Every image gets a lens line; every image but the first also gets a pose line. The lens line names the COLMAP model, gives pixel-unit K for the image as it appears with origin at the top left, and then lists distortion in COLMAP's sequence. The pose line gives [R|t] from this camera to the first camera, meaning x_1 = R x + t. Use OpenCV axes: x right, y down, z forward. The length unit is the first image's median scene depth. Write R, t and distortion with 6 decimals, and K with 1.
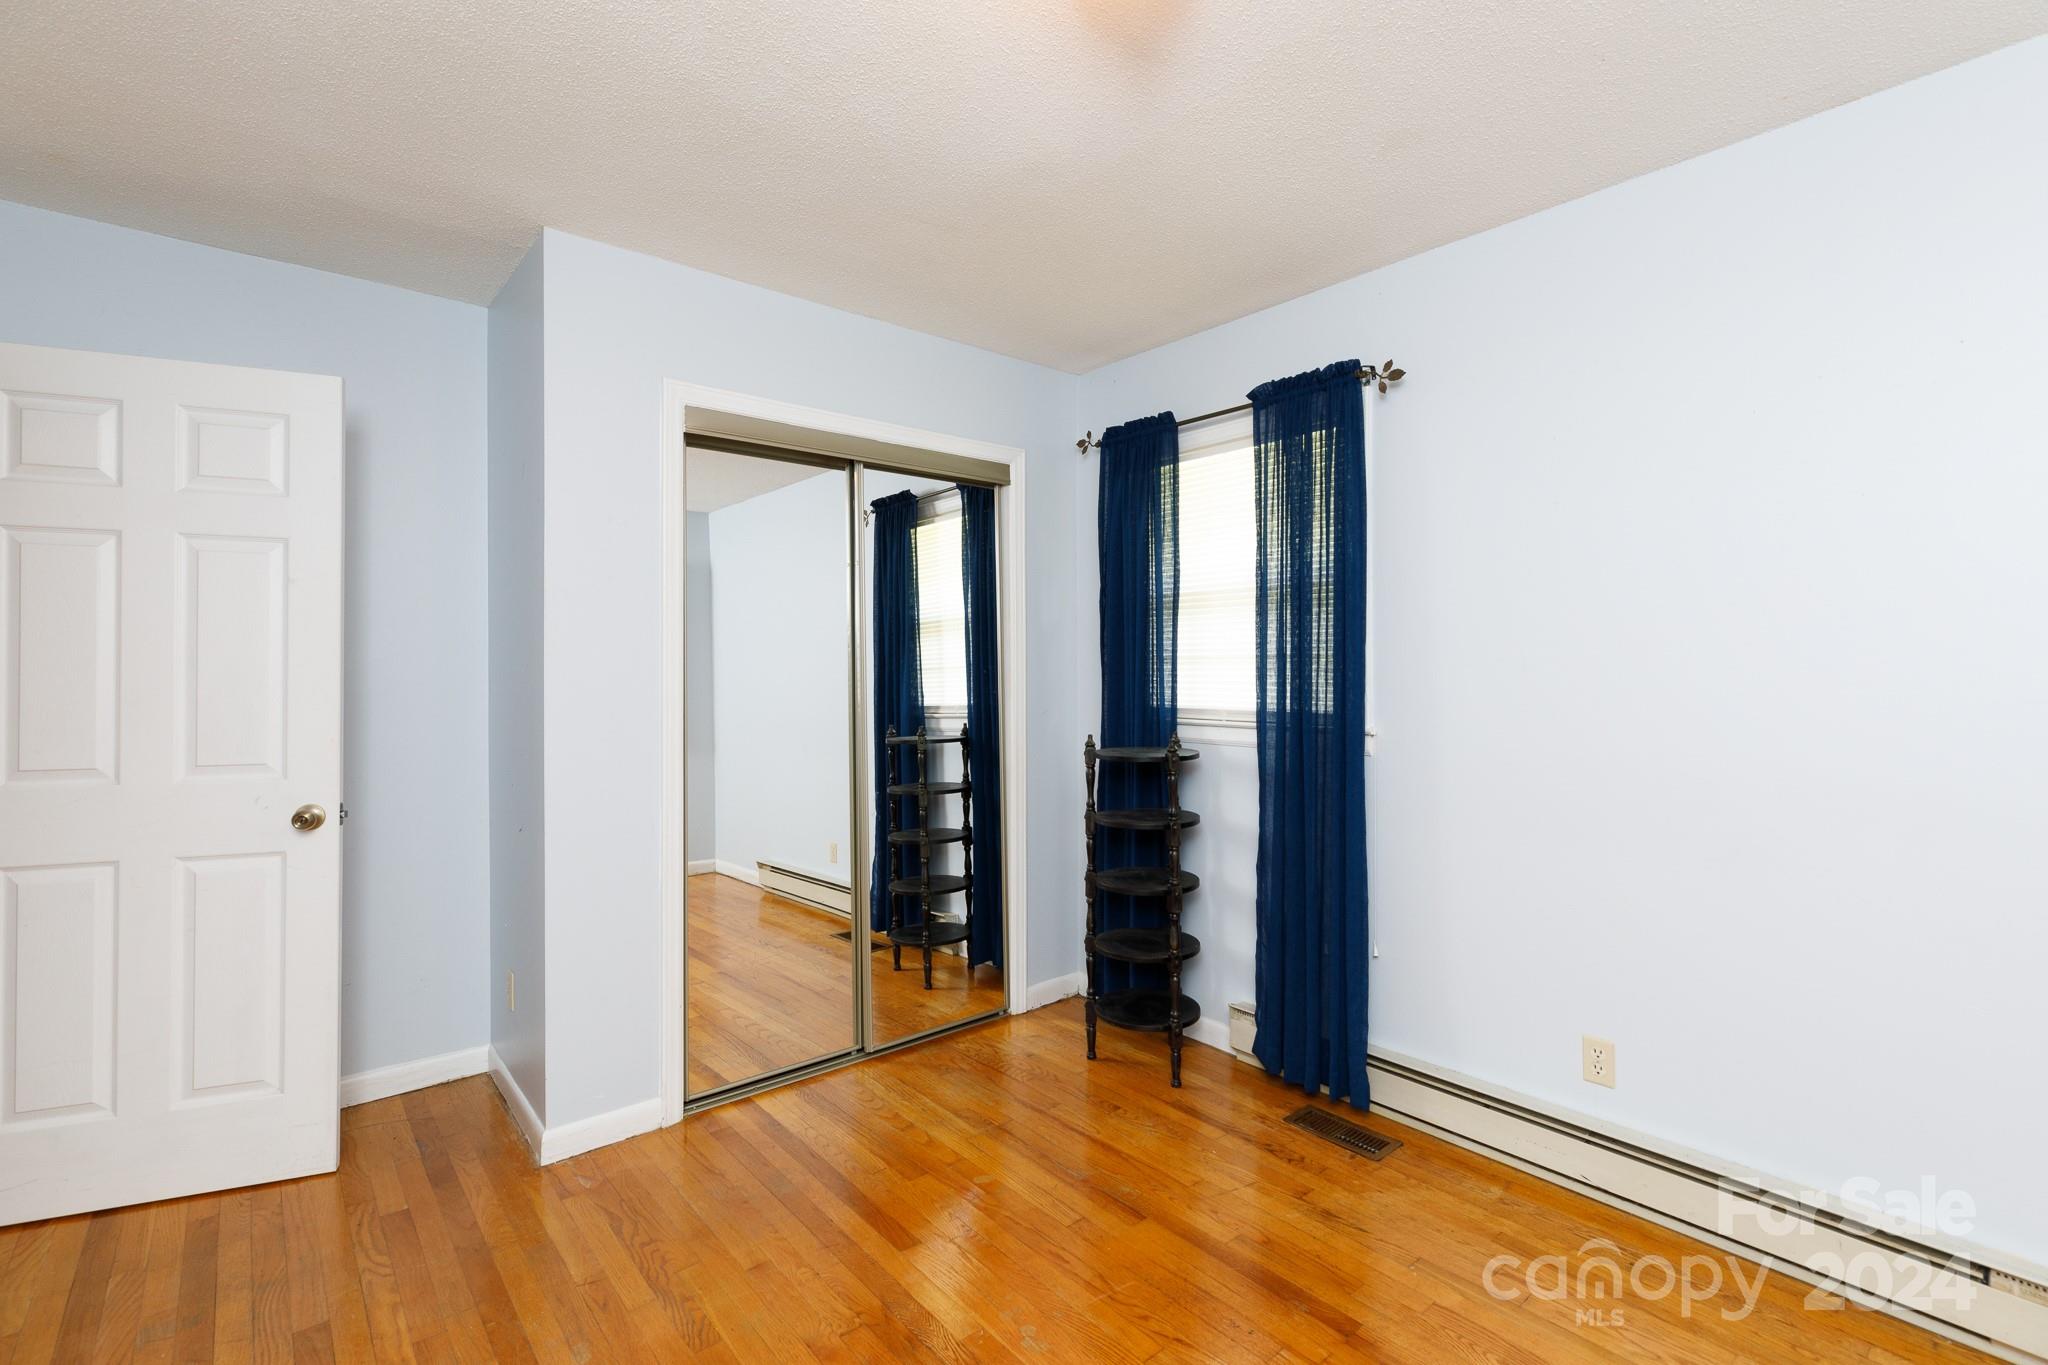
lens RADIAL K [[923.5, 0, 1023.6], [0, 923.5, 668.9], [0, 0, 1]] dist [0.008376, -0.000129]
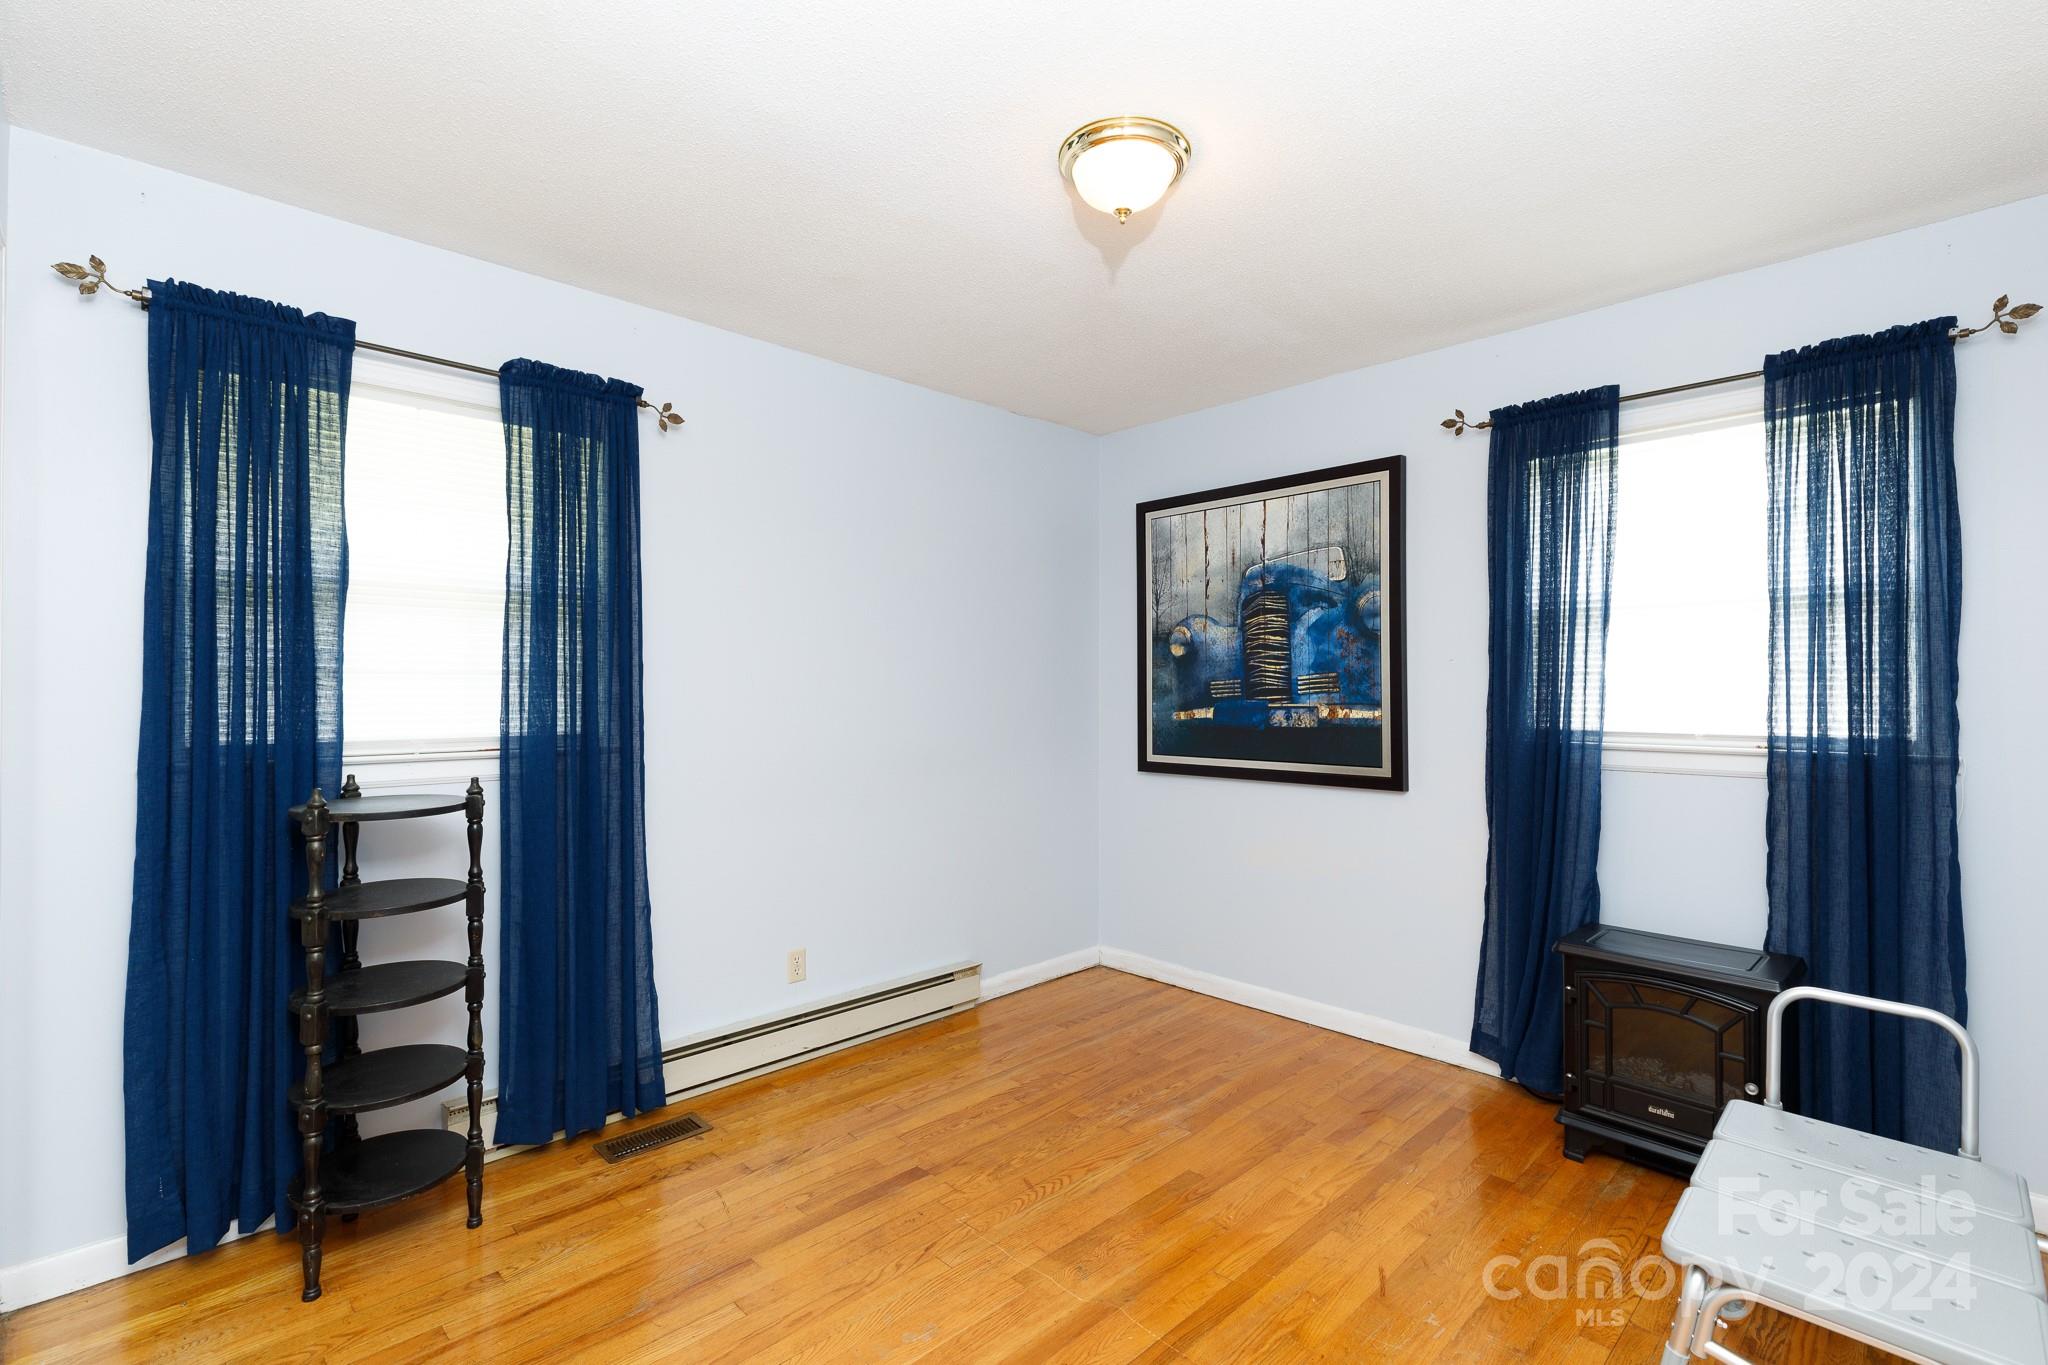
lens RADIAL K [[927.9, 0, 1024.0], [0, 927.9, 682.5], [0, 0, 1]] dist [0.003733, -0.000361]
pose [[-0.063148, 0.008091, 0.997971, -0.656364], [-0.001742, 0.999965, -0.008217, 0.002242], [-0.998003, -0.002258, -0.063132, 0.601057]]
